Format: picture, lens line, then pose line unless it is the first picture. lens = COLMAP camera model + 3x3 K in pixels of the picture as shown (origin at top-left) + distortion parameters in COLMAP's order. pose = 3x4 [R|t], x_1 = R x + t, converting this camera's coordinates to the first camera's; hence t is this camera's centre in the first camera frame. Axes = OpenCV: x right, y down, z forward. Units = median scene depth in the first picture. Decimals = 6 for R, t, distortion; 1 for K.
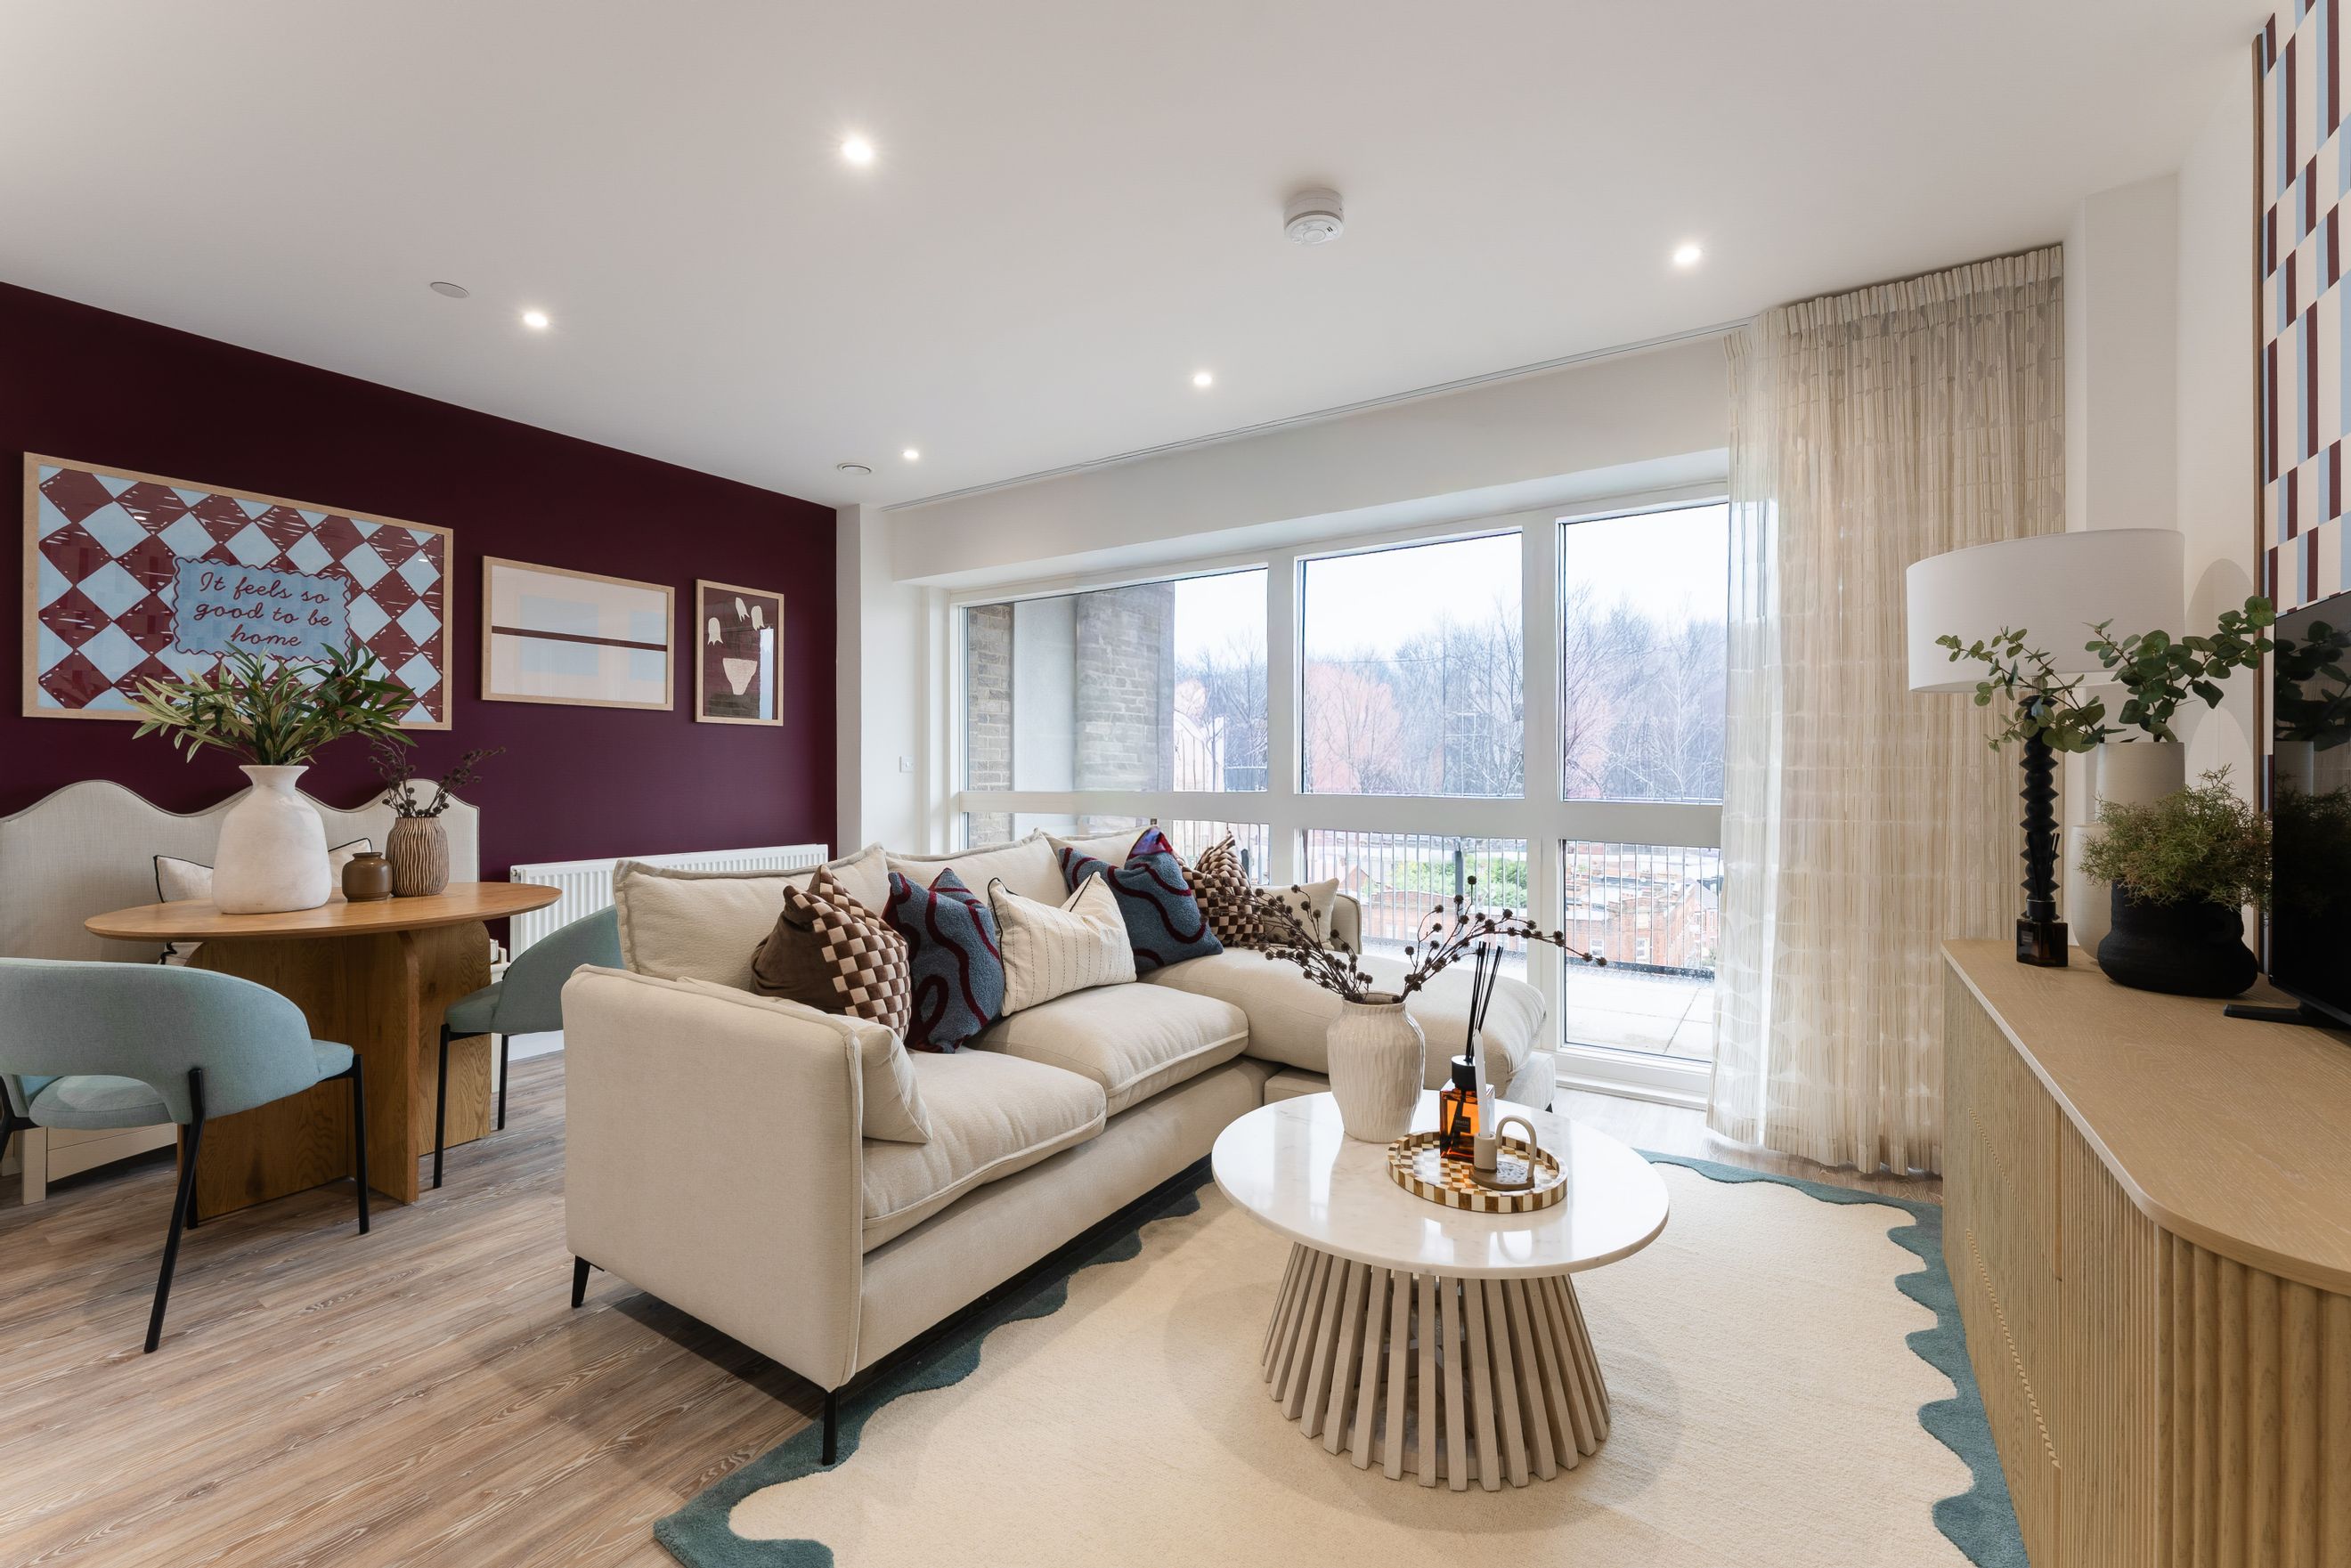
lens RADIAL K [[975.1, 0, 1171.3], [0, 975.1, 782.5], [0, 0, 1]] dist [-0.006211, -0.002286]
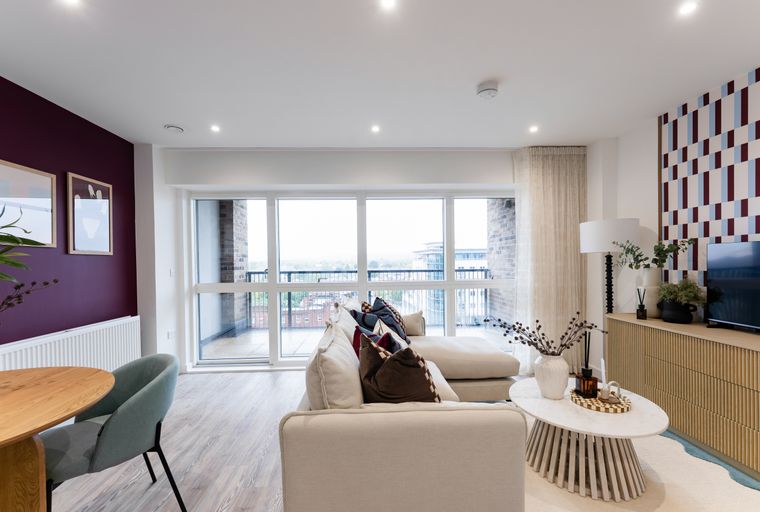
lens RADIAL K [[332.3, 0, 381.7], [0, 332.3, 265.9], [0, 0, 1]] dist [-0.001928, -0.001094]
pose [[0.816621, -0.018880, 0.576866, -0.572838], [0.020063, 0.999789, 0.004320, -0.049875], [-0.576826, 0.008046, 0.816827, 0.301796]]
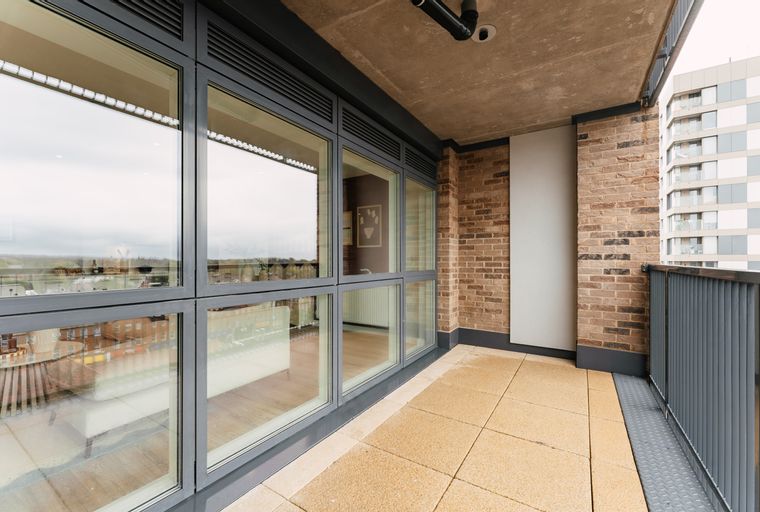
lens RADIAL K [[315.2, 0, 374.2], [0, 315.2, 259.6], [0, 0, 1]] dist [-0.006211, -0.002286]
pose [[-0.016012, -0.008069, -0.999839, 0.986277], [-0.010234, 0.999916, -0.007906, -0.017626], [0.999819, 0.010106, -0.016094, 1.652142]]
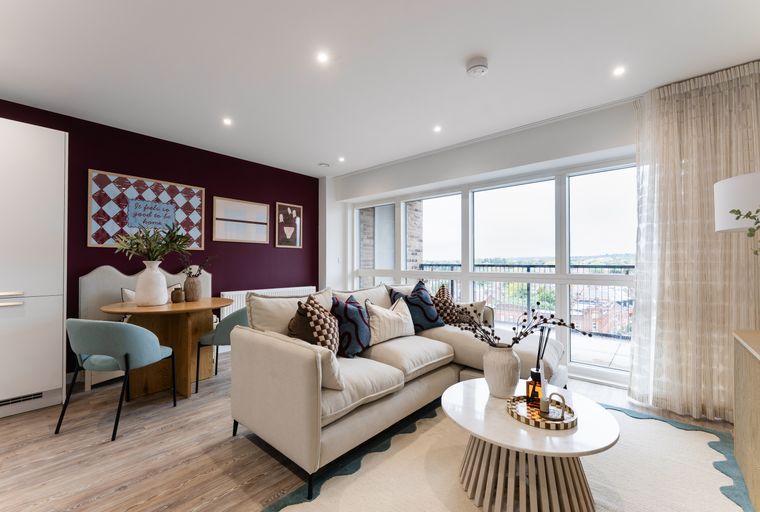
lens RADIAL K [[315.2, 0, 383.7], [0, 315.2, 264.6], [0, 0, 1]] dist [-0.006211, -0.002286]
pose [[0.990800, -0.000463, -0.135331, -0.000354], [0.000268, 0.999999, -0.001460, -0.005169], [0.135332, 0.001410, 0.990799, 0.045534]]
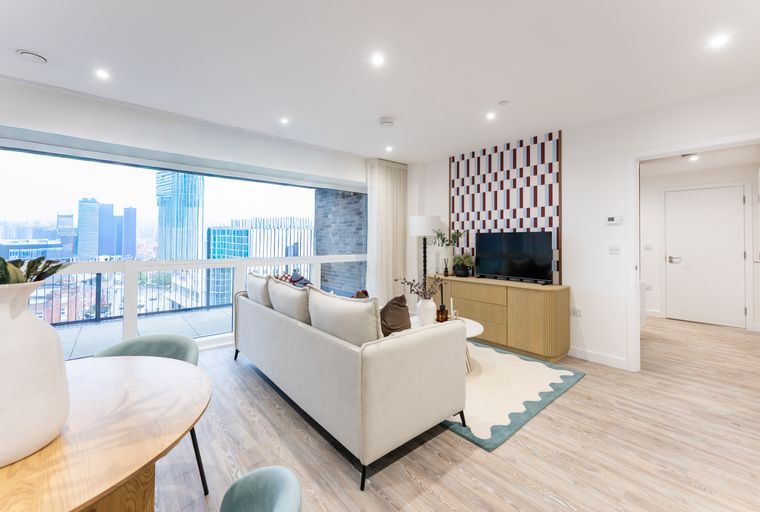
lens RADIAL K [[315.2, 0, 377.6], [0, 315.2, 236.0], [0, 0, 1]] dist [-0.006211, -0.002286]
pose [[0.288963, 0.014656, 0.957228, -0.961085], [0.007713, 0.999815, -0.017637, -0.047919], [-0.957309, 0.012480, 0.288796, 0.525932]]
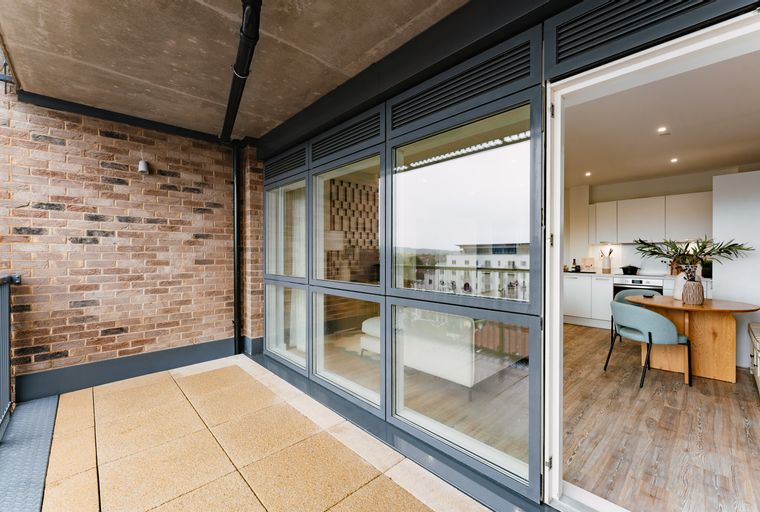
lens RADIAL K [[315.2, 0, 380.2], [0, 315.2, 257.3], [0, 0, 1]] dist [-0.006211, -0.002286]
pose [[-0.972746, -0.000583, 0.231874, 0.024217], [0.003959, 0.999809, 0.019123, -0.070140], [-0.231841, 0.019520, -0.972558, 2.306615]]
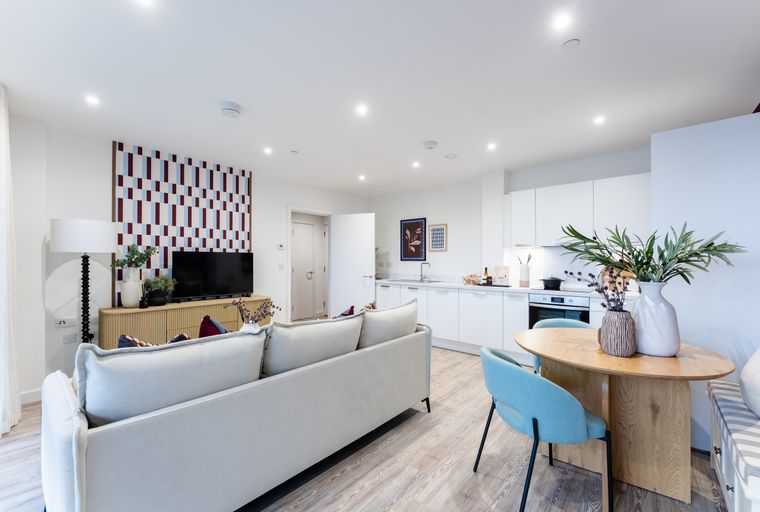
lens RADIAL K [[315.2, 0, 384.7], [0, 315.2, 256.7], [0, 0, 1]] dist [-0.006211, -0.002286]
pose [[-0.991922, -0.004769, 0.126759, -0.419902], [-0.004905, 0.999988, -0.000756, -0.065044], [-0.126754, -0.001372, -0.991933, 1.643387]]
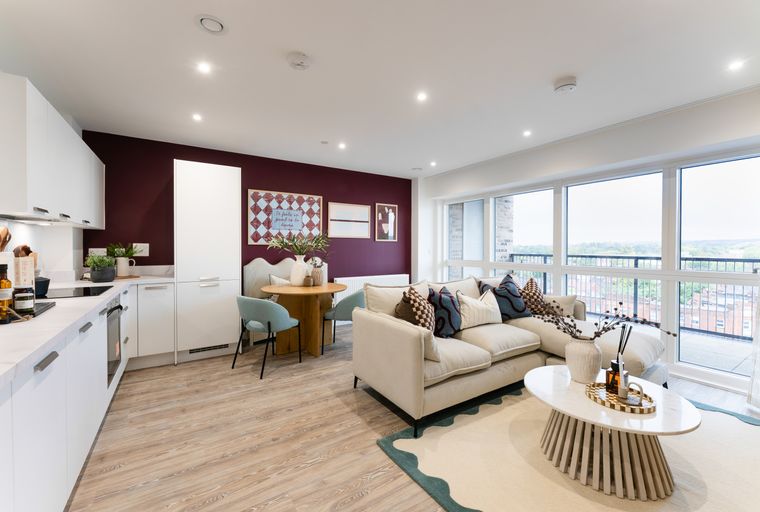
lens RADIAL K [[315.2, 0, 371.1], [0, 315.2, 255.1], [0, 0, 1]] dist [-0.006211, -0.002286]
pose [[0.902955, 0.007535, -0.429670, 0.018995], [-0.002953, 0.999931, 0.011332, -0.035734], [0.429726, -0.008964, 0.902915, -0.134714]]
